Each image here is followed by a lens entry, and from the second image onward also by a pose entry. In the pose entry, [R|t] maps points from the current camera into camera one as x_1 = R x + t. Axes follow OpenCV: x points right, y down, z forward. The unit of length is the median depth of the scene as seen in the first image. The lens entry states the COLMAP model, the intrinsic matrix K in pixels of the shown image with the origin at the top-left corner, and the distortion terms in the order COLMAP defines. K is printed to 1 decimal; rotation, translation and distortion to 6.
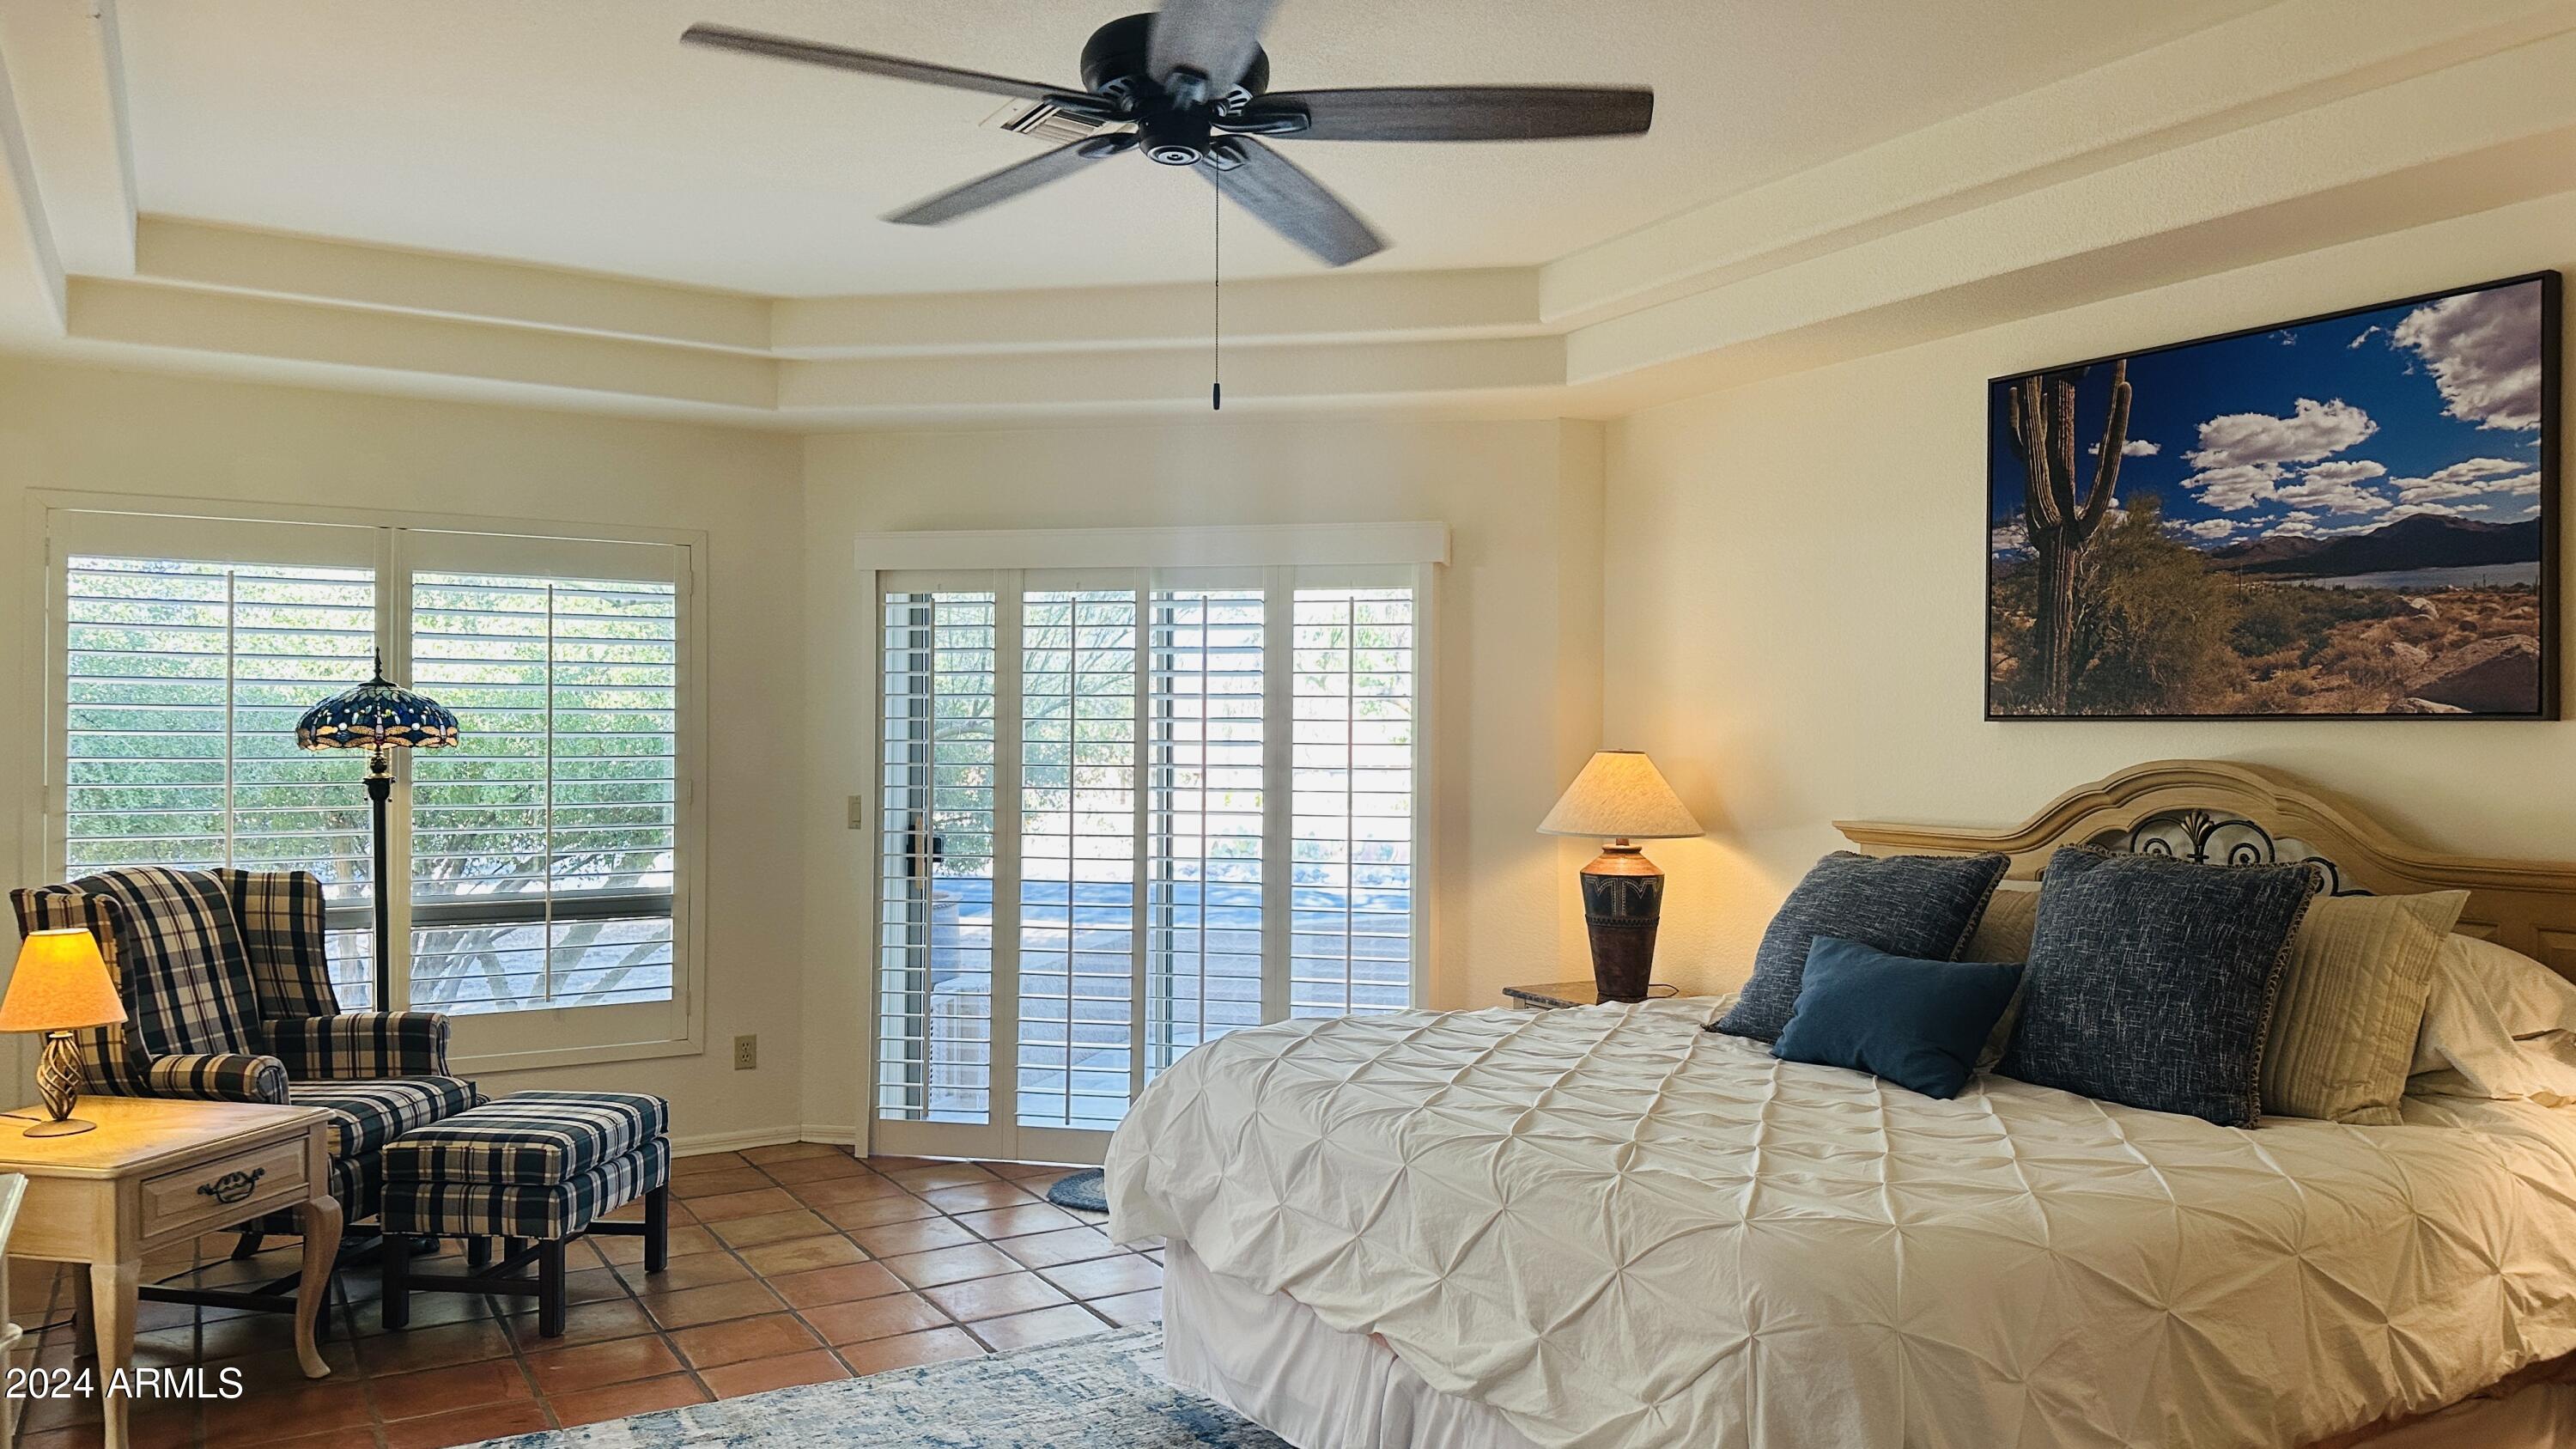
lens RADIAL K [[1737.9, 0, 1288.0], [0, 1737.9, 724.5], [0, 0, 1]] dist [0.086265, -0.137765]
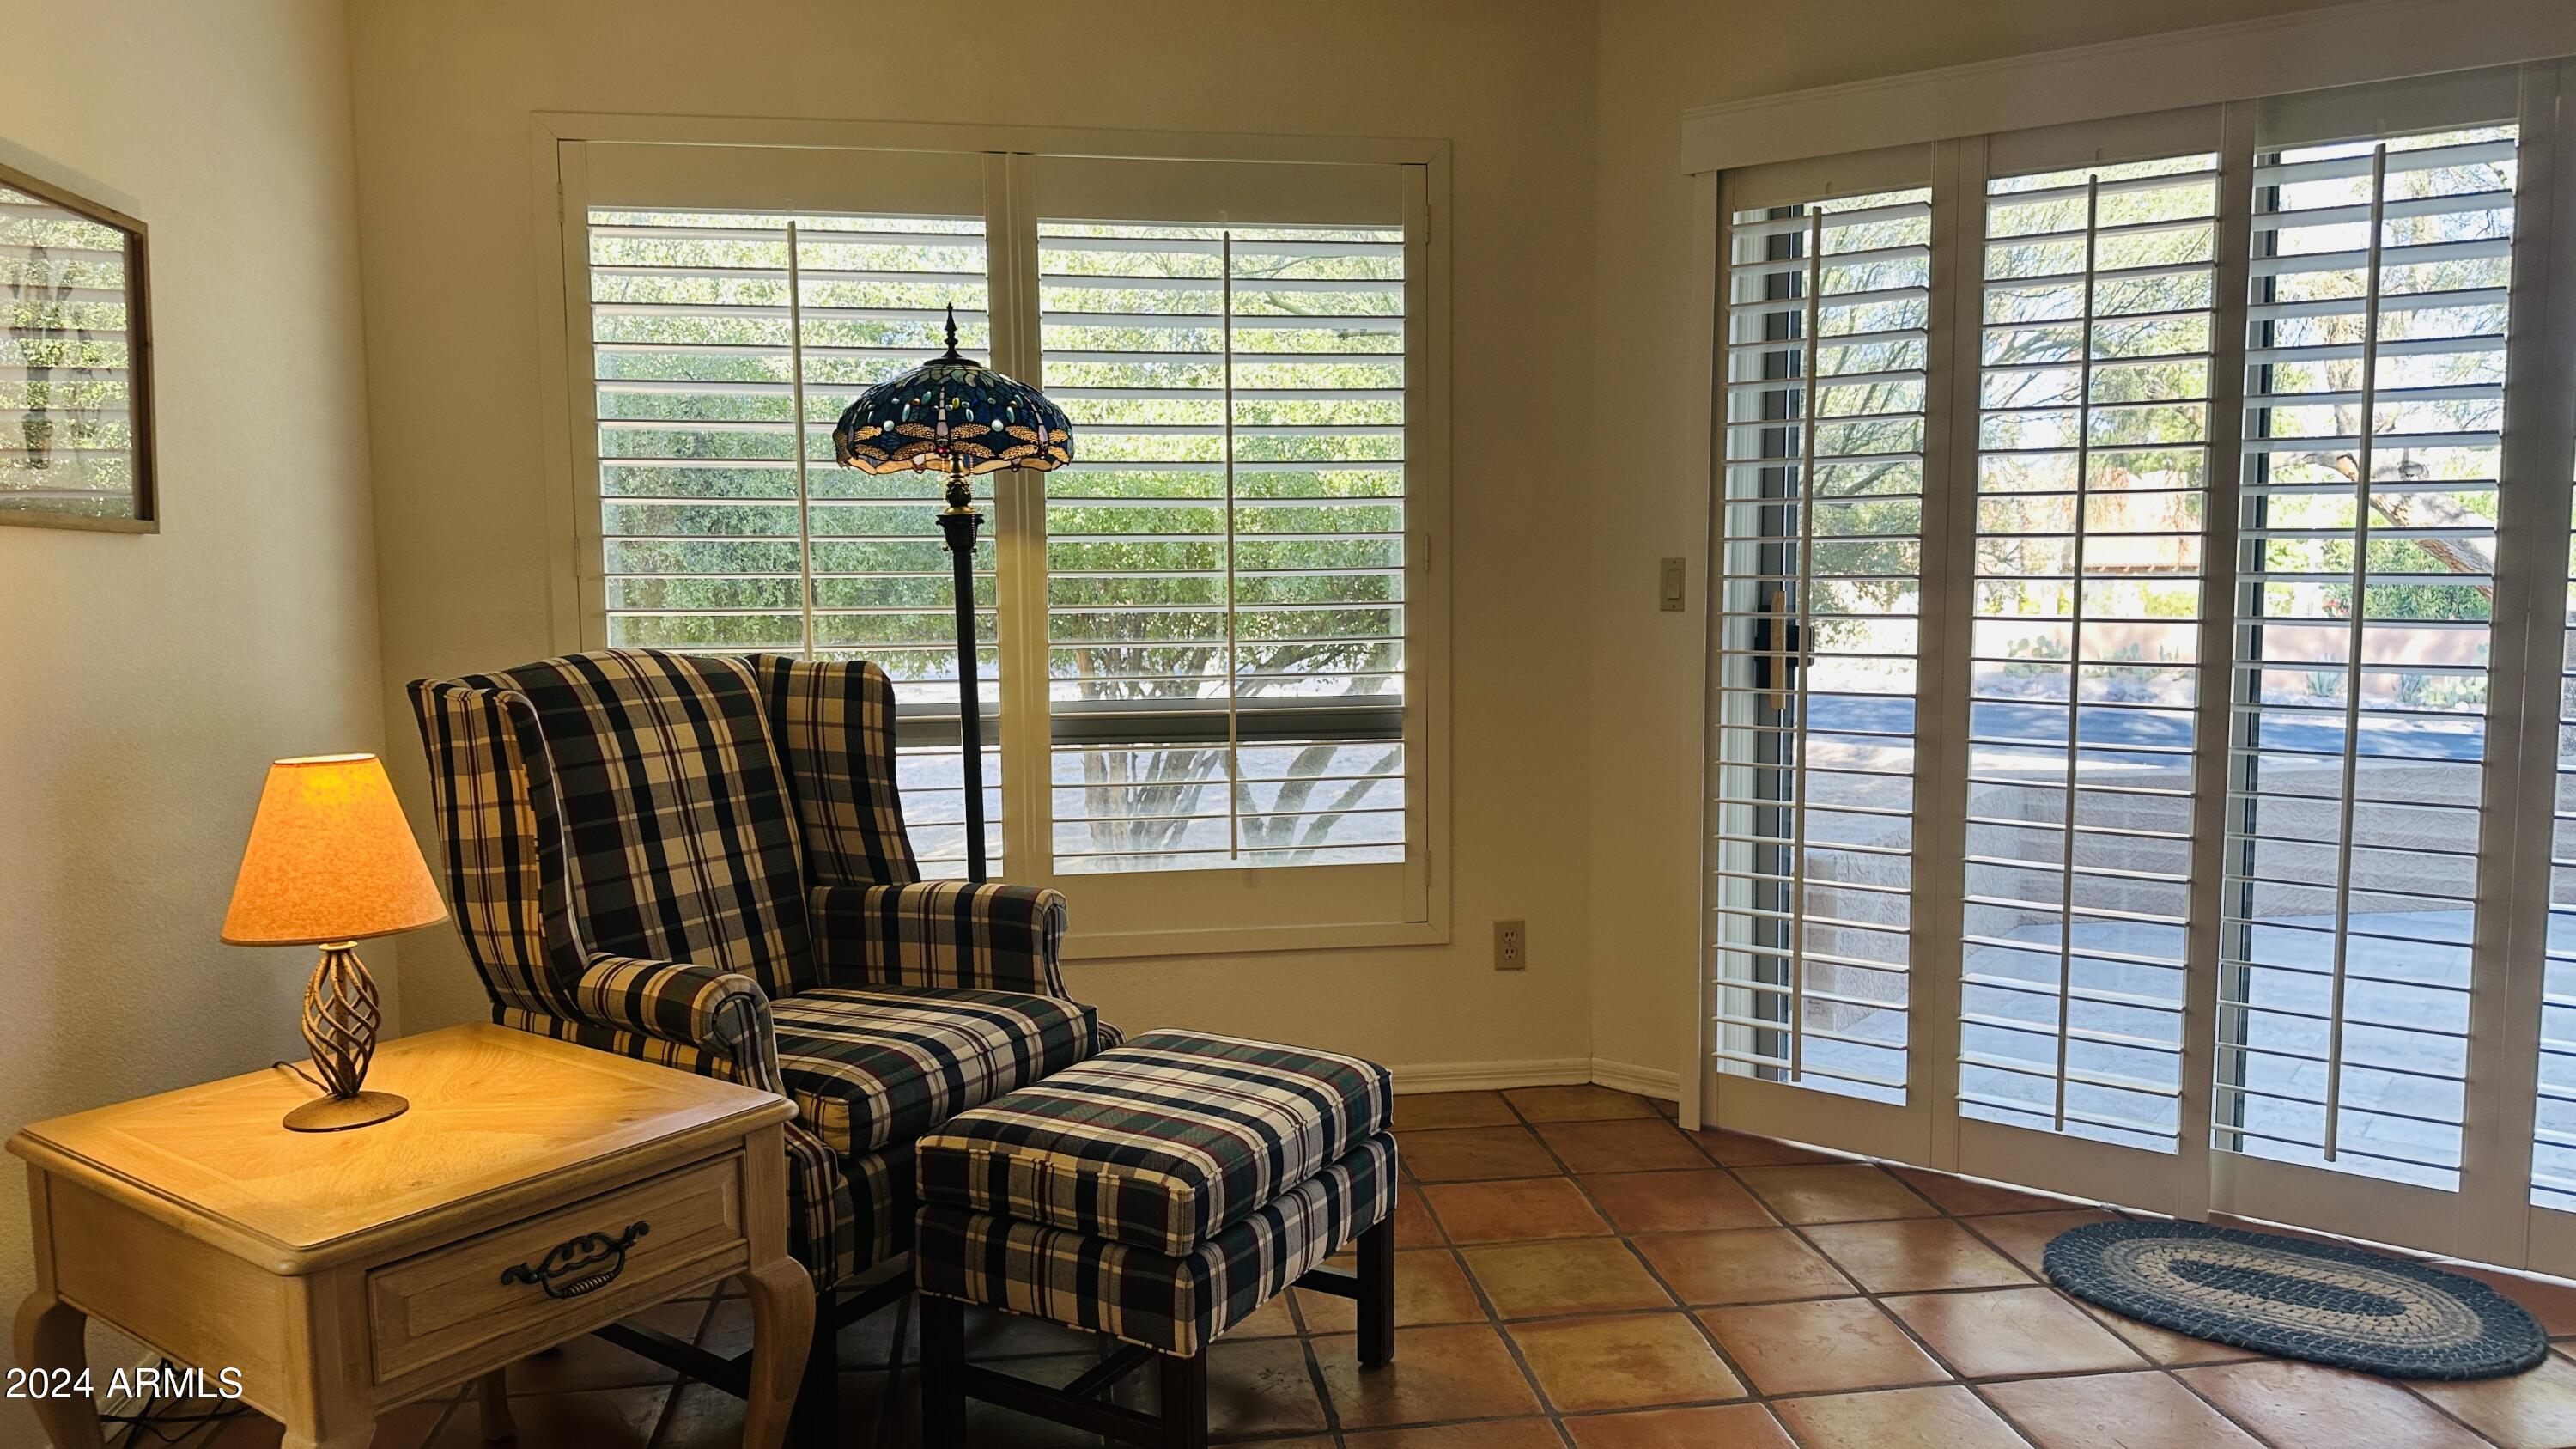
lens RADIAL K [[1737.9, 0, 1288.0], [0, 1737.9, 724.5], [0, 0, 1]] dist [0.086265, -0.137765]
pose [[0.915236, 0.026211, -0.402064, -0.161119], [0.017376, 0.994386, 0.104381, 0.043613], [0.402542, -0.102519, 0.909642, 0.489740]]
